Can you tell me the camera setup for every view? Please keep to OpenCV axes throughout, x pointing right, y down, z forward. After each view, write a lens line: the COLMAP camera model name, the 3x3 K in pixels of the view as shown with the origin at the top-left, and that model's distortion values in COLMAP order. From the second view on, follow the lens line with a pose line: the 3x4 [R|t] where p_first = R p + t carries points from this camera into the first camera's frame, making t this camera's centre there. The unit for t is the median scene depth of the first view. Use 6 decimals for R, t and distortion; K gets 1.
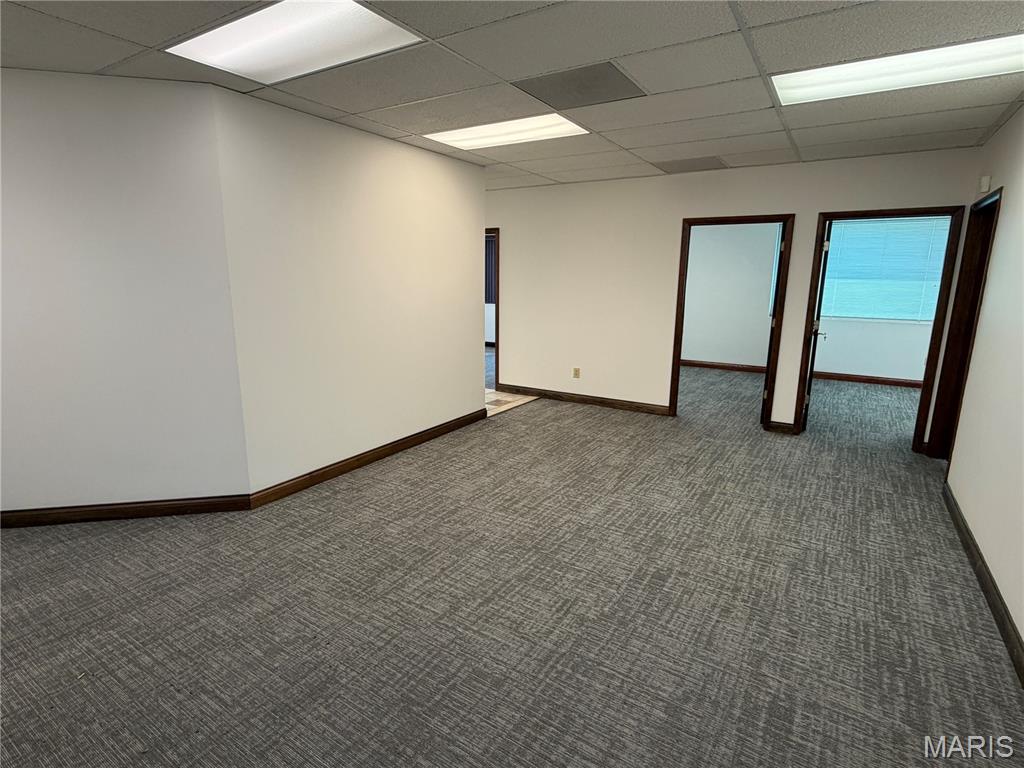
lens RADIAL K [[526.8, 0, 513.9], [0, 526.8, 391.2], [0, 0, 1]] dist [0.001171, -0.000365]
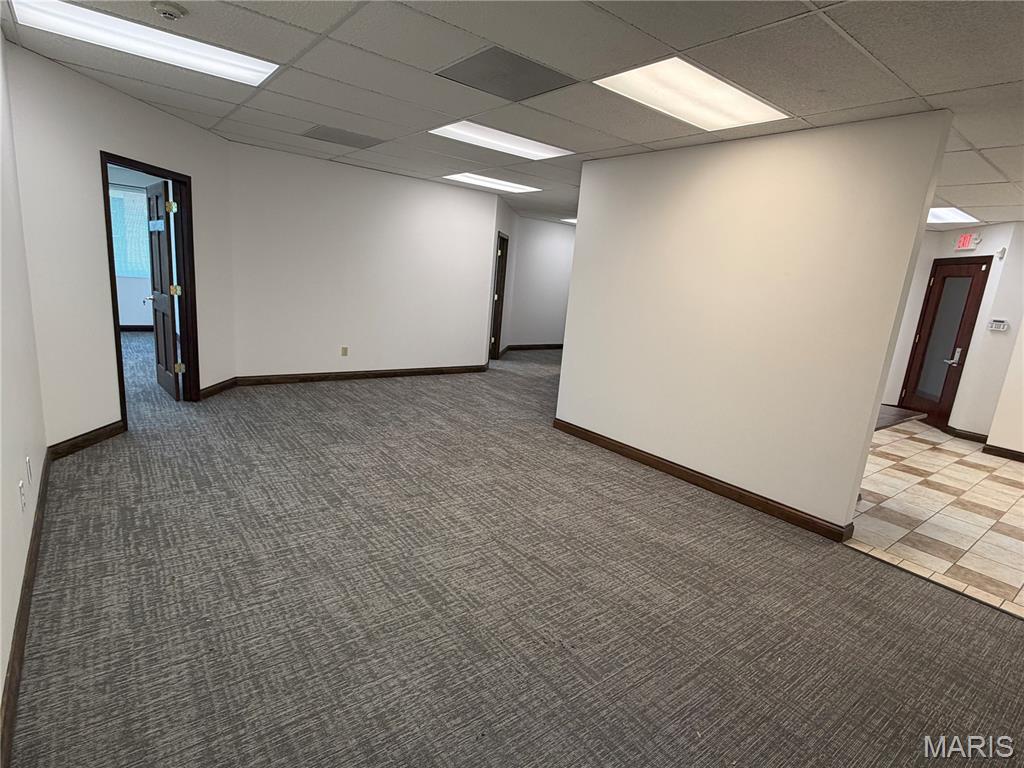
lens RADIAL K [[526.8, 0, 508.9], [0, 526.8, 385.7], [0, 0, 1]] dist [0.001171, -0.000365]
pose [[-0.341248, 0.159390, -0.926361, 0.932922], [-0.290006, 0.919588, 0.265056, -0.252783], [0.894118, 0.359100, -0.267583, 1.212499]]
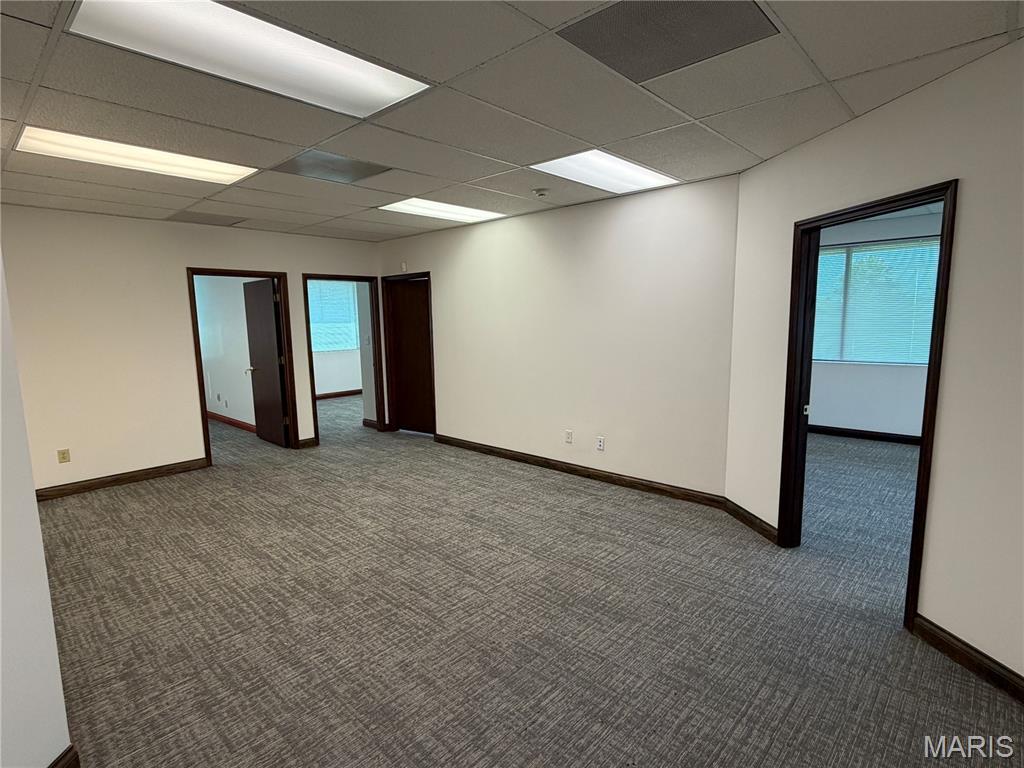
lens RADIAL K [[526.8, 0, 514.6], [0, 526.8, 390.0], [0, 0, 1]] dist [0.001171, -0.000365]
pose [[0.179324, -0.148413, 0.972531, -0.849967], [0.231857, 0.967085, 0.104830, -0.098162], [-0.956078, 0.206690, 0.207832, 0.376298]]
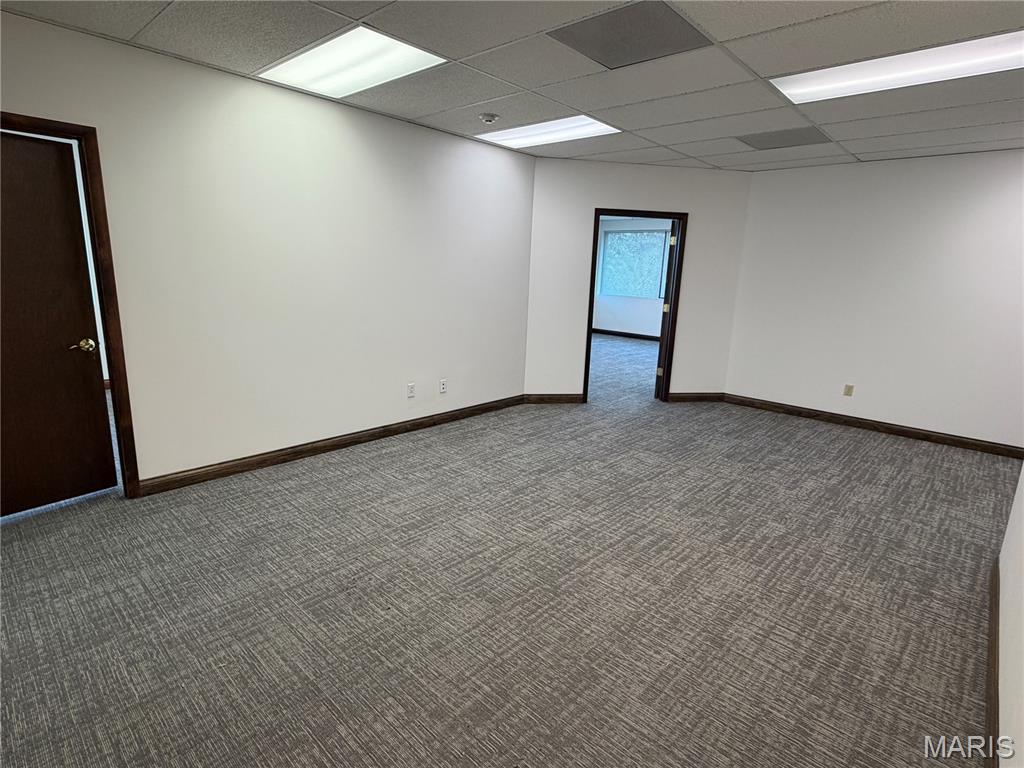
lens RADIAL K [[526.8, 0, 515.5], [0, 526.8, 386.4], [0, 0, 1]] dist [0.001171, -0.000365]
pose [[-0.983500, -0.082797, 0.160850, 0.102302], [-0.006329, 0.904324, 0.426799, -0.353156], [-0.180799, 0.418738, -0.889927, 1.664289]]
